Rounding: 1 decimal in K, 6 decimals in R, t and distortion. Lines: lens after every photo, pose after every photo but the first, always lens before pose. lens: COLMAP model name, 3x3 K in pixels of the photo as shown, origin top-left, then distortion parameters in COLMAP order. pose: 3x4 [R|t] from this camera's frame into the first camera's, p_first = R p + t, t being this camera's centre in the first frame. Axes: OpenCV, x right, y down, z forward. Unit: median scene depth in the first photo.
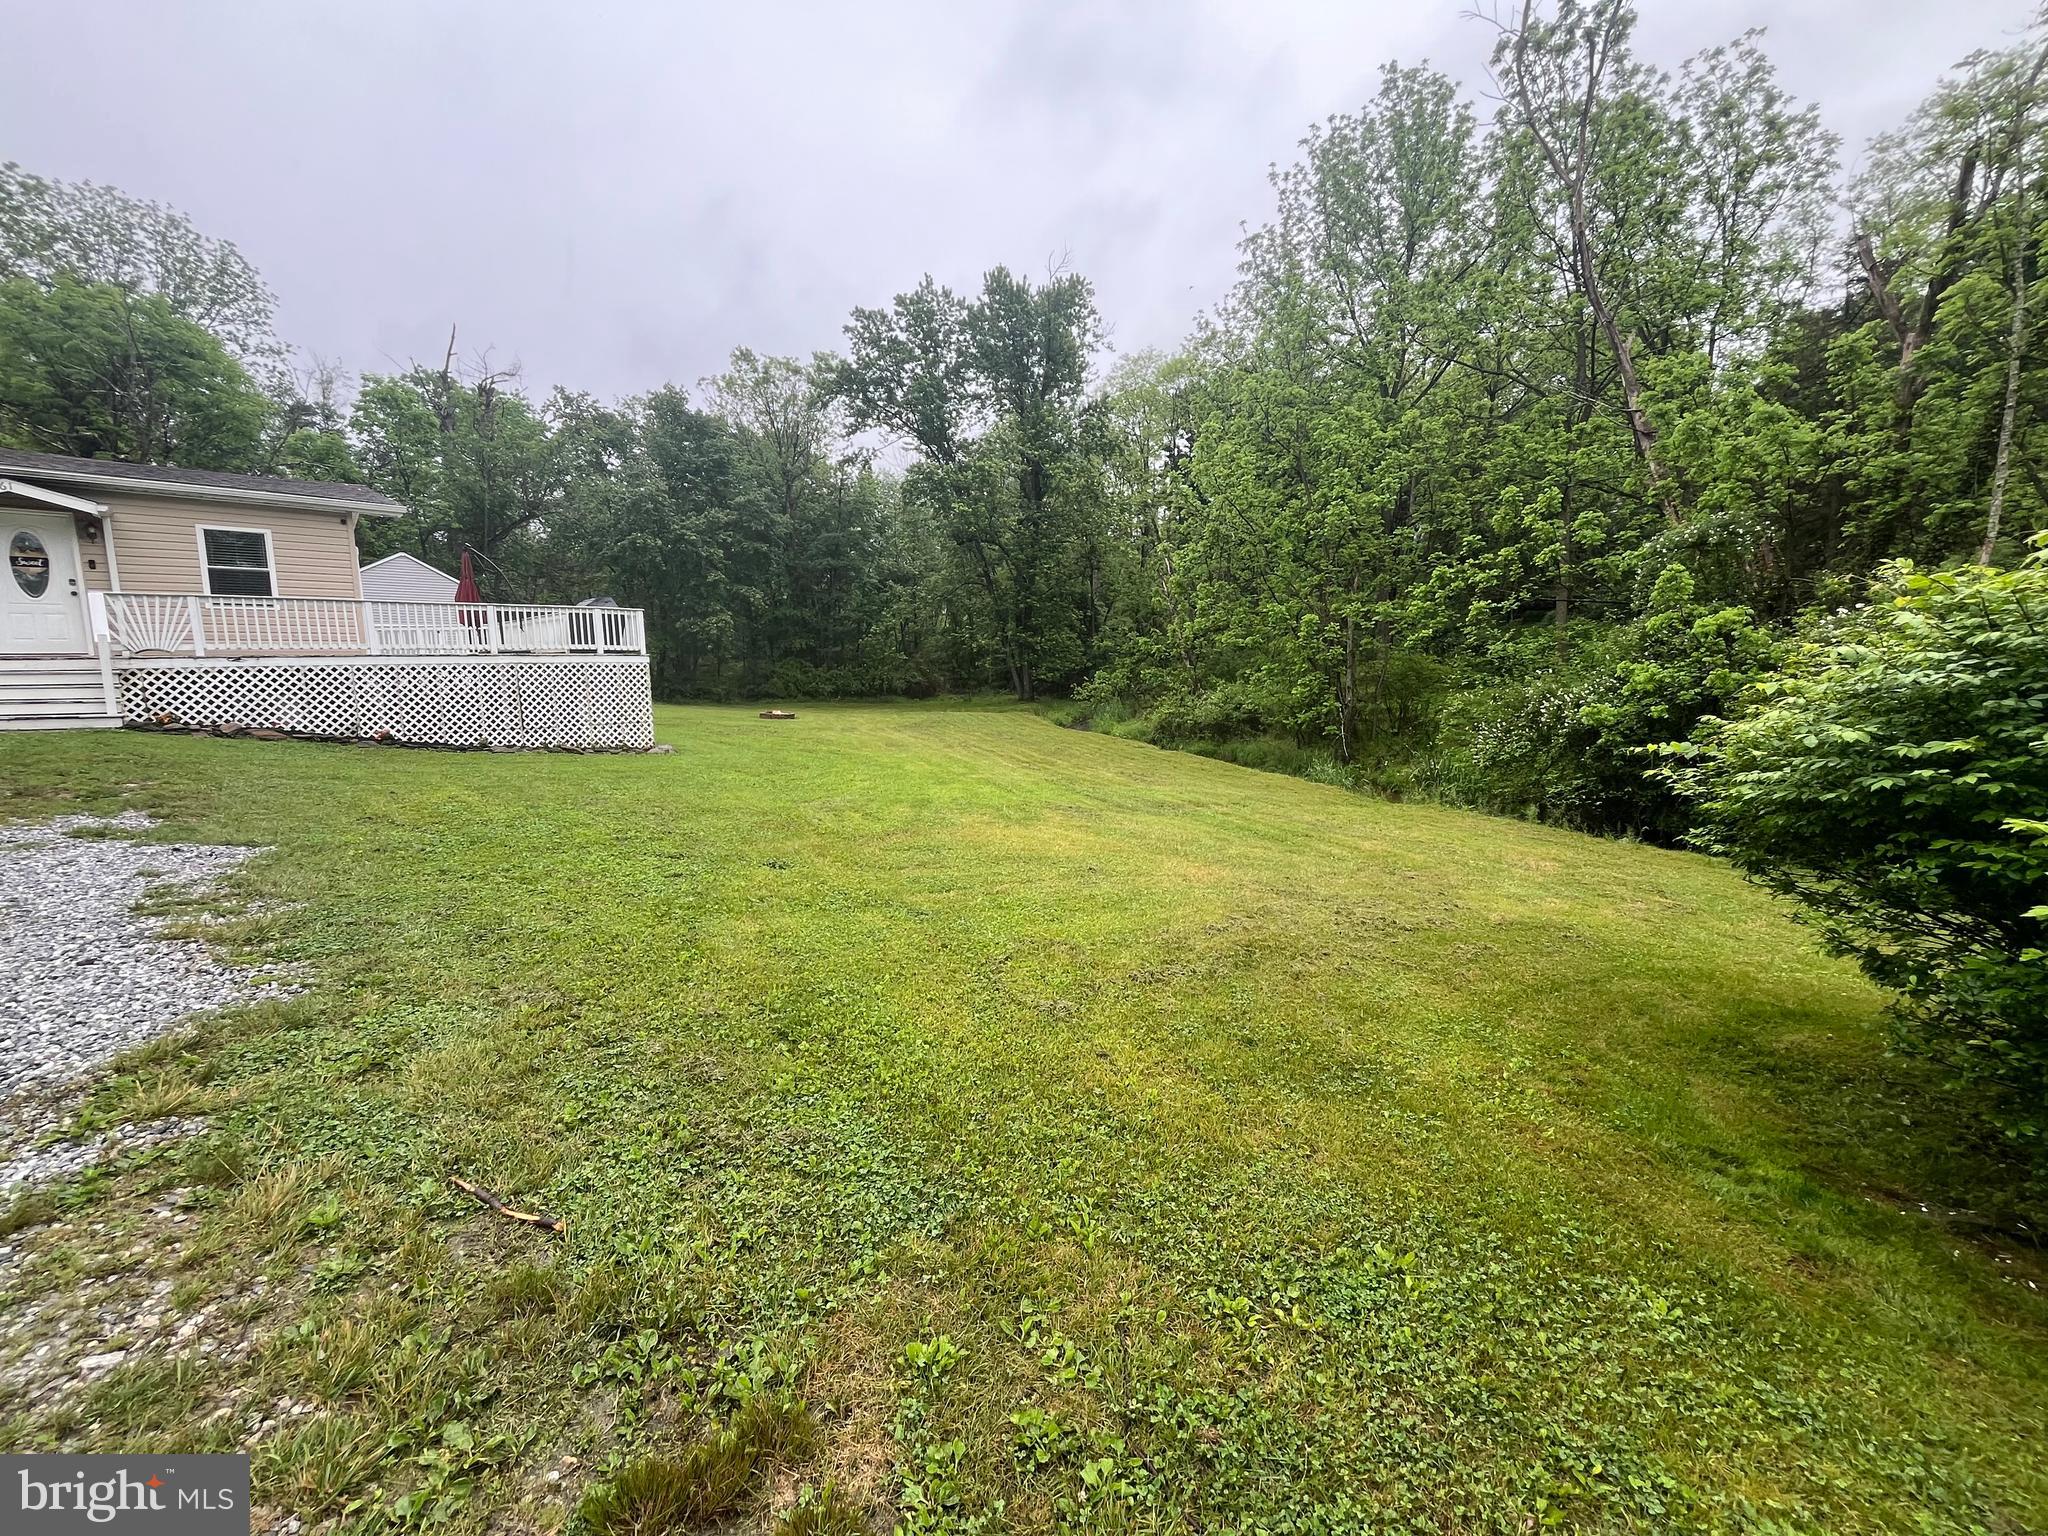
lens RADIAL K [[834.2, 0, 1020.3], [0, 834.2, 771.8], [0, 0, 1]] dist [-0.007748, 0.000608]
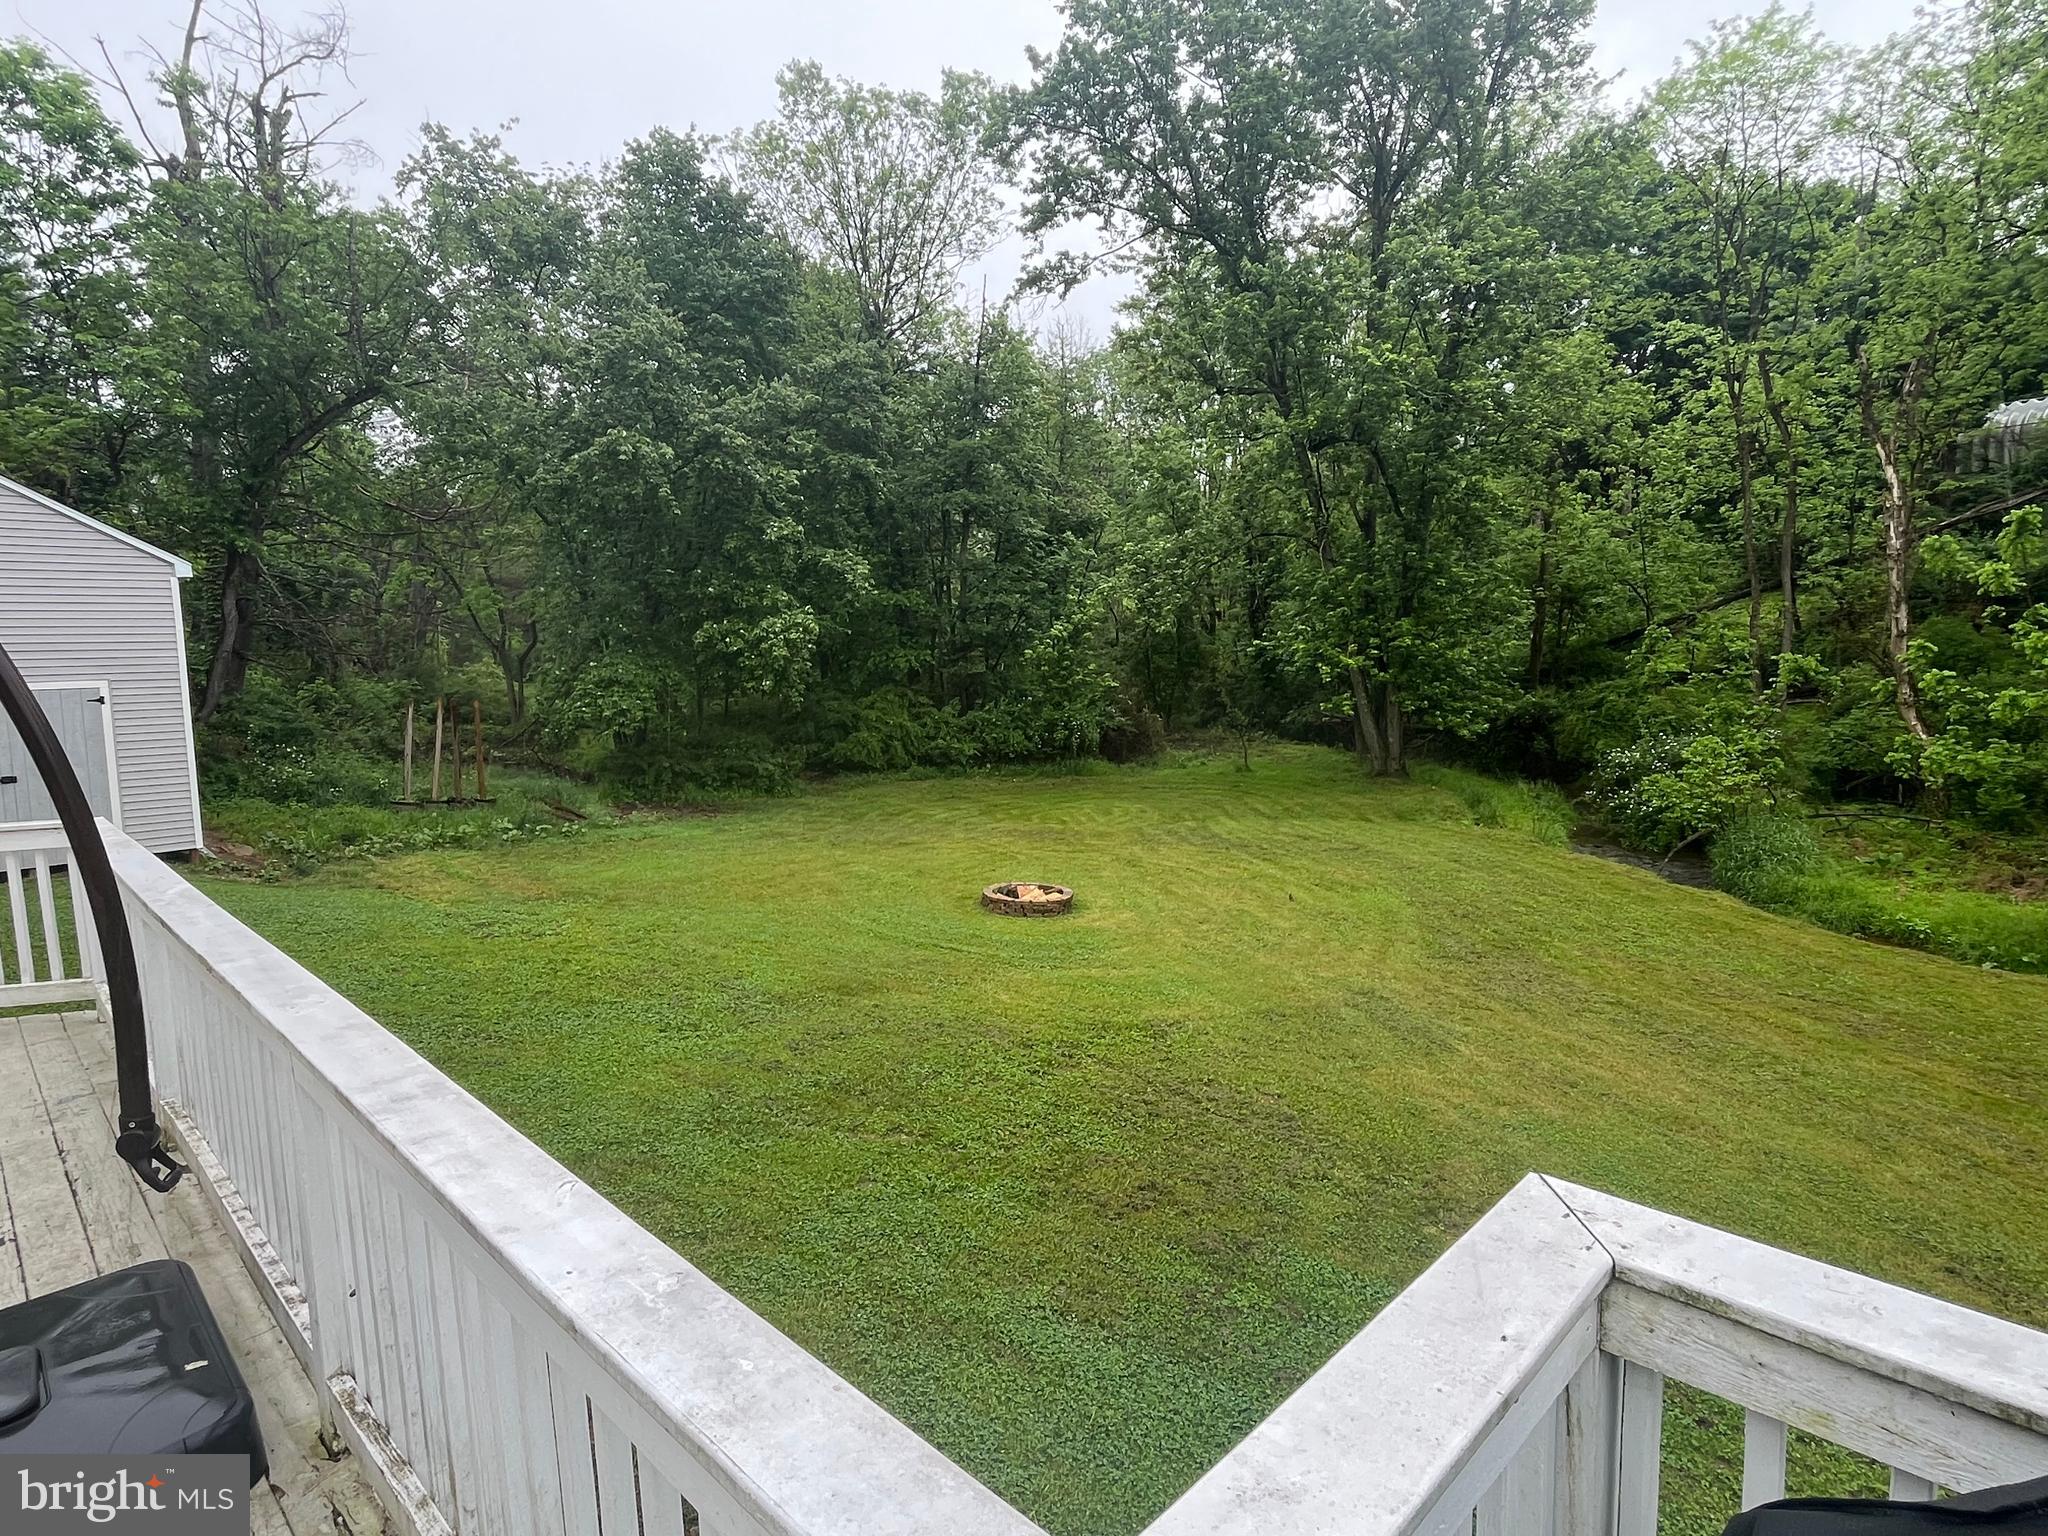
lens RADIAL K [[1121.9, 0, 1007.2], [0, 1121.9, 767.9], [0, 0, 1]] dist [-0.002119, 0.000020]
pose [[0.999474, -0.012674, -0.029861, -0.574405], [0.012171, 0.999782, -0.016942, -0.236925], [0.030069, 0.016570, 0.999410, 1.013830]]
